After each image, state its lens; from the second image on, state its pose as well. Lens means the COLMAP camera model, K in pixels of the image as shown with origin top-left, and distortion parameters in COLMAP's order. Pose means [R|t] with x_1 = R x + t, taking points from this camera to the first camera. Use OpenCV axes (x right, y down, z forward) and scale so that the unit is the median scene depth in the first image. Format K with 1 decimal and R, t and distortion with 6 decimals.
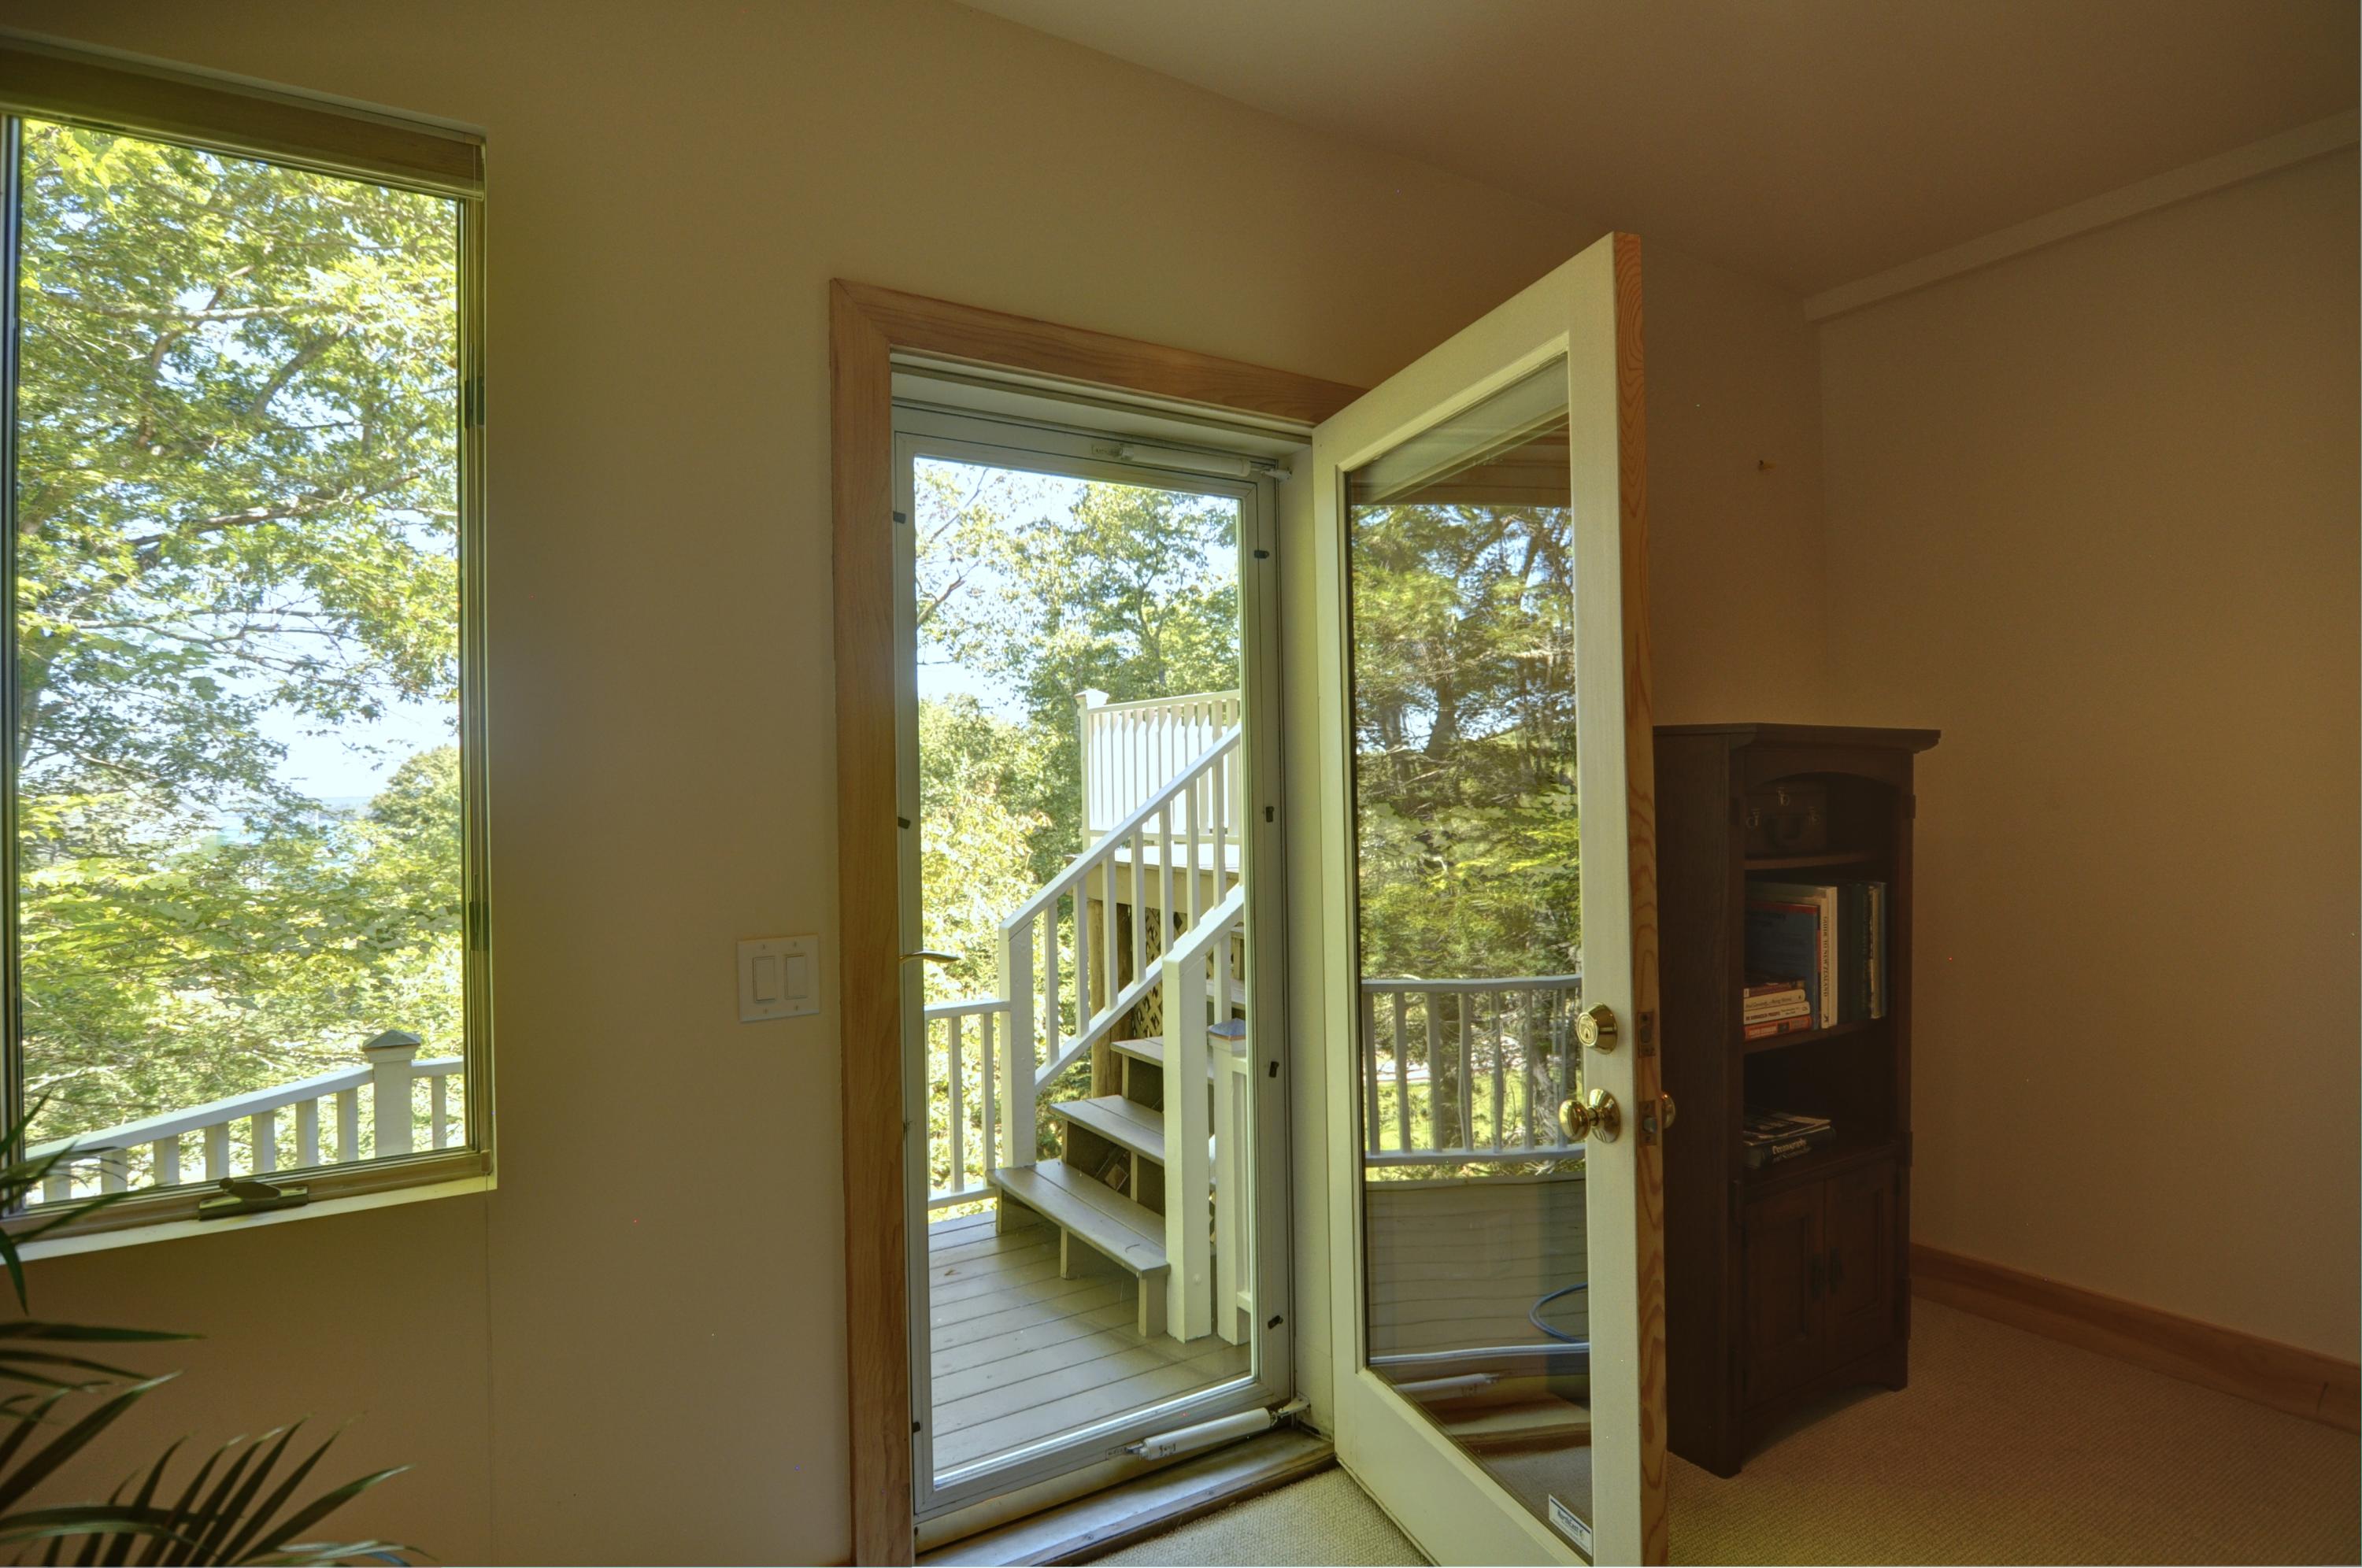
lens RADIAL K [[1245.2, 0, 1178.0], [0, 1245.2, 786.9], [0, 0, 1]] dist [0.003069, 0.000204]
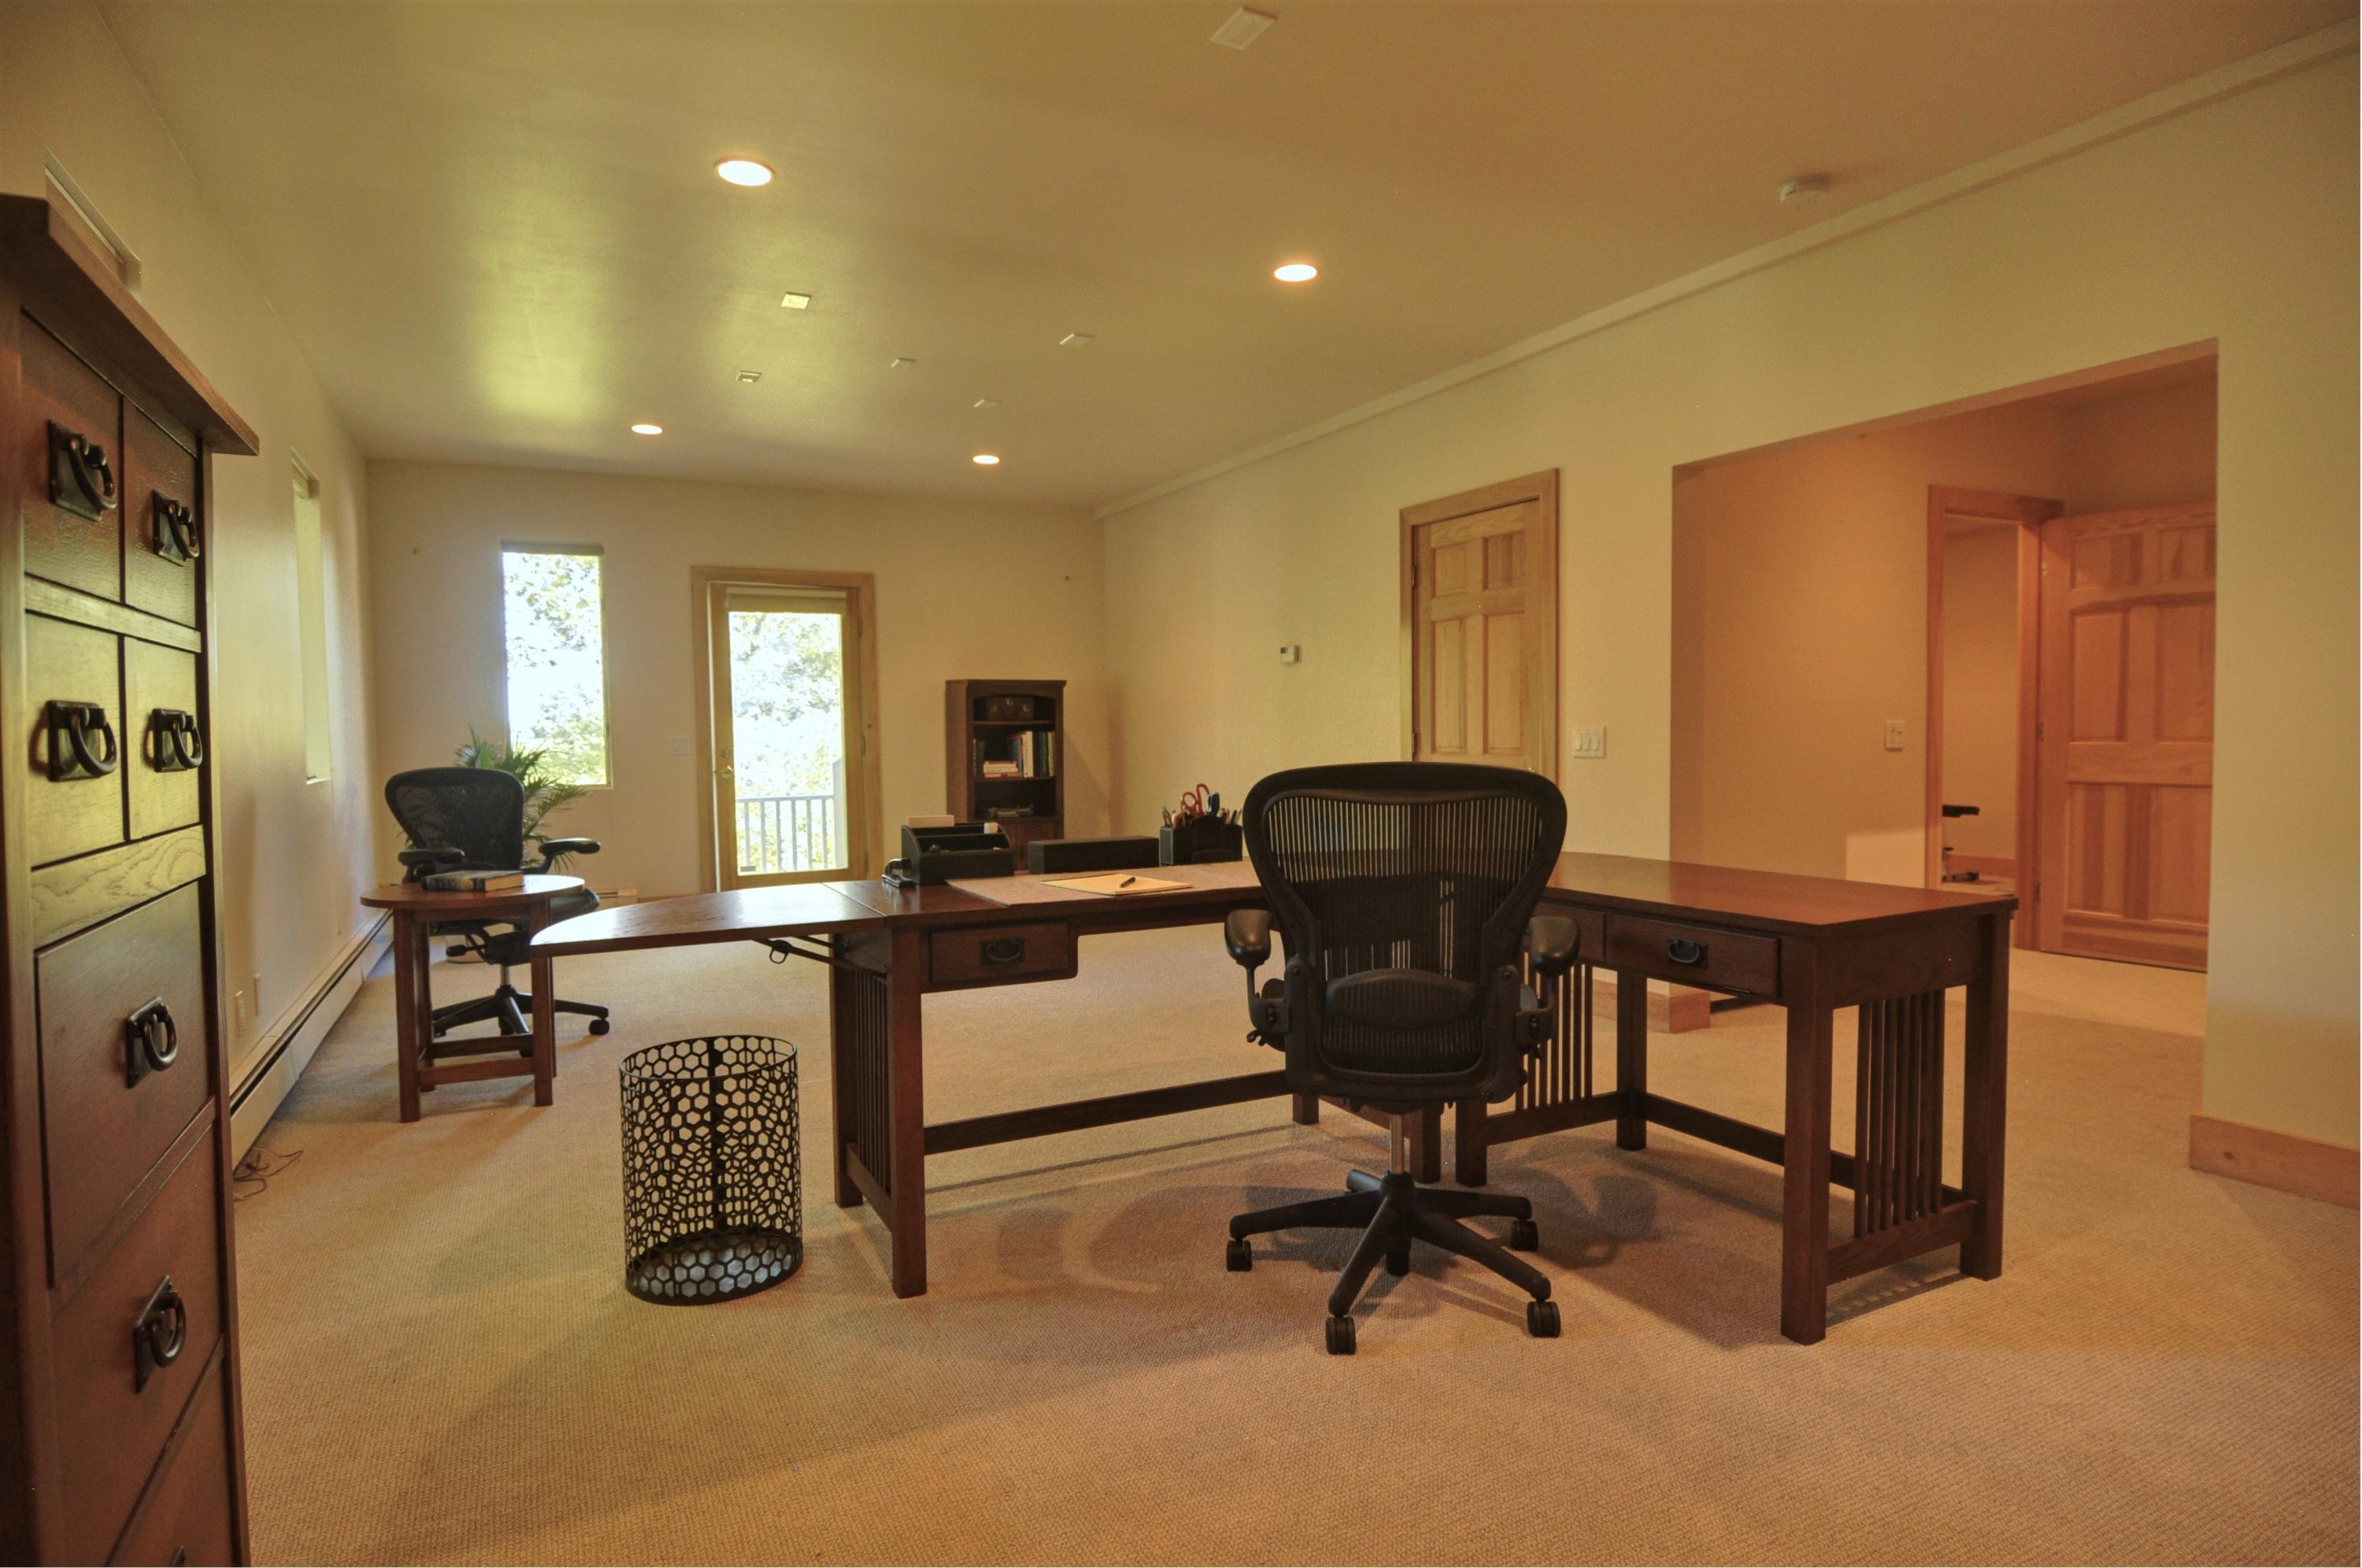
lens RADIAL K [[1245.2, 0, 1183.6], [0, 1245.2, 778.1], [0, 0, 1]] dist [0.003069, 0.000204]
pose [[0.996294, 0.006908, -0.085738, 1.175725], [-0.002468, 0.998656, 0.051777, 0.034861], [0.085980, -0.051374, 0.994971, -2.046364]]
